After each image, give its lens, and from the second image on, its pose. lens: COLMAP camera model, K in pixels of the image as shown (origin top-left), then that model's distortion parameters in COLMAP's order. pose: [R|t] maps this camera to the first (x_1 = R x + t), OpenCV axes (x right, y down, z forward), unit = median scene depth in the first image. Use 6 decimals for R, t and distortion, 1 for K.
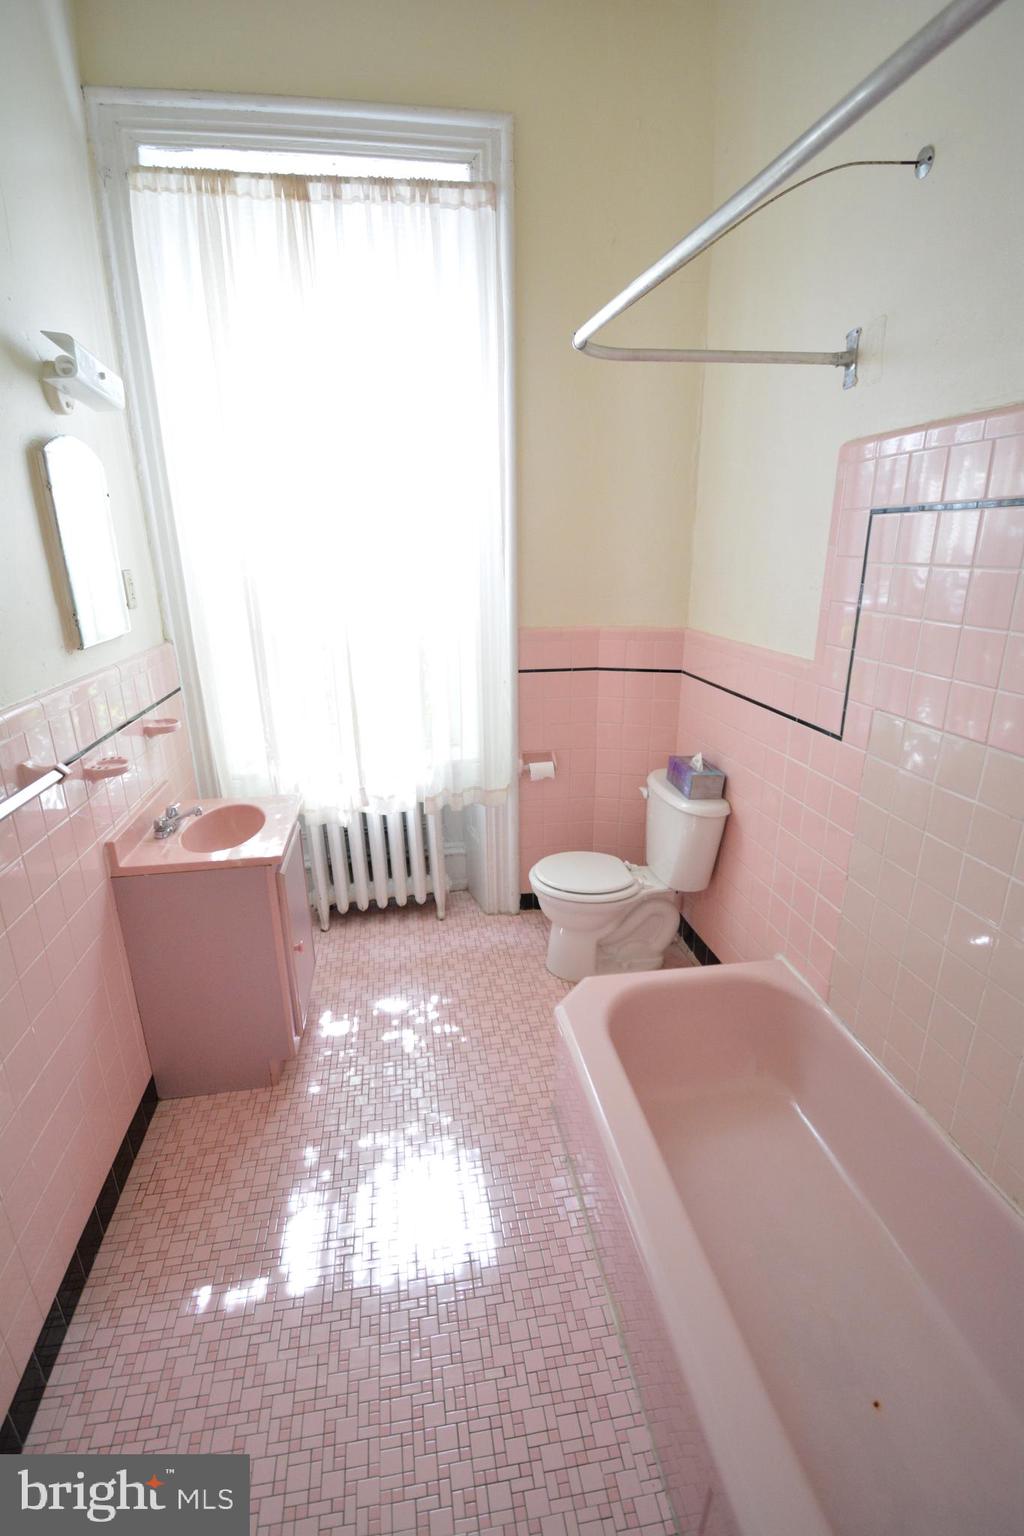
lens RADIAL K [[681.5, 0, 509.3], [0, 681.5, 765.7], [0, 0, 1]] dist [0.011282, -0.012374]
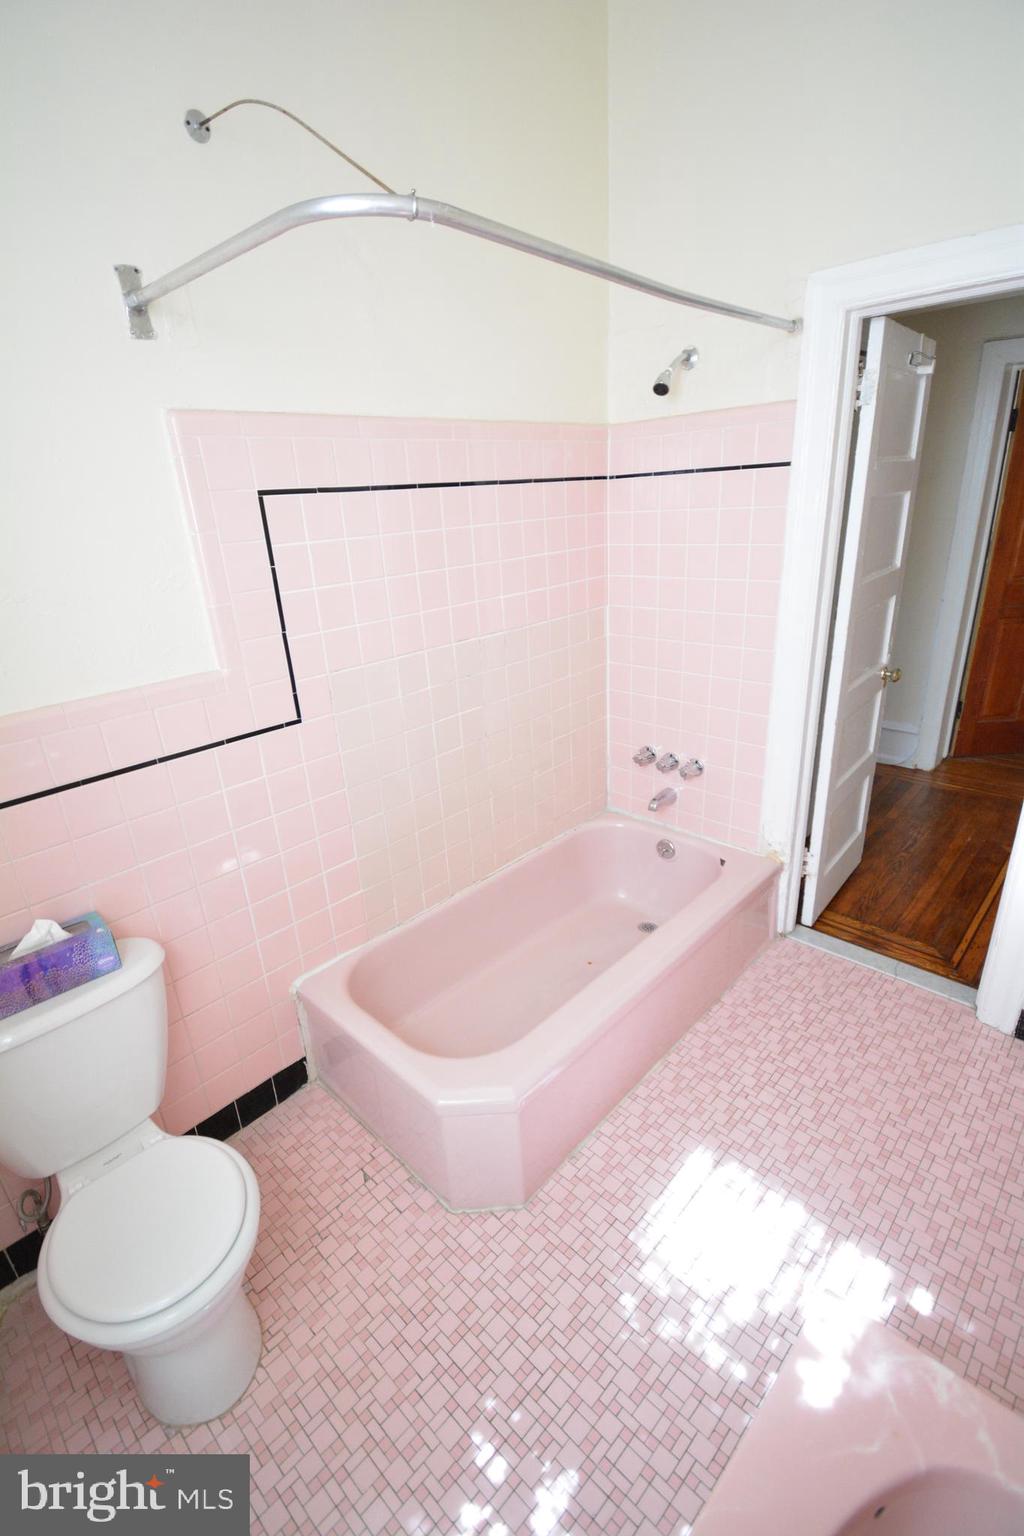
lens RADIAL K [[681.5, 0, 510.0], [0, 681.5, 760.1], [0, 0, 1]] dist [0.011282, -0.012374]
pose [[-0.578506, -0.257473, 0.773975, -0.477072], [0.317873, 0.802692, 0.504620, -0.394532], [-0.751190, 0.537952, -0.382519, 1.157730]]
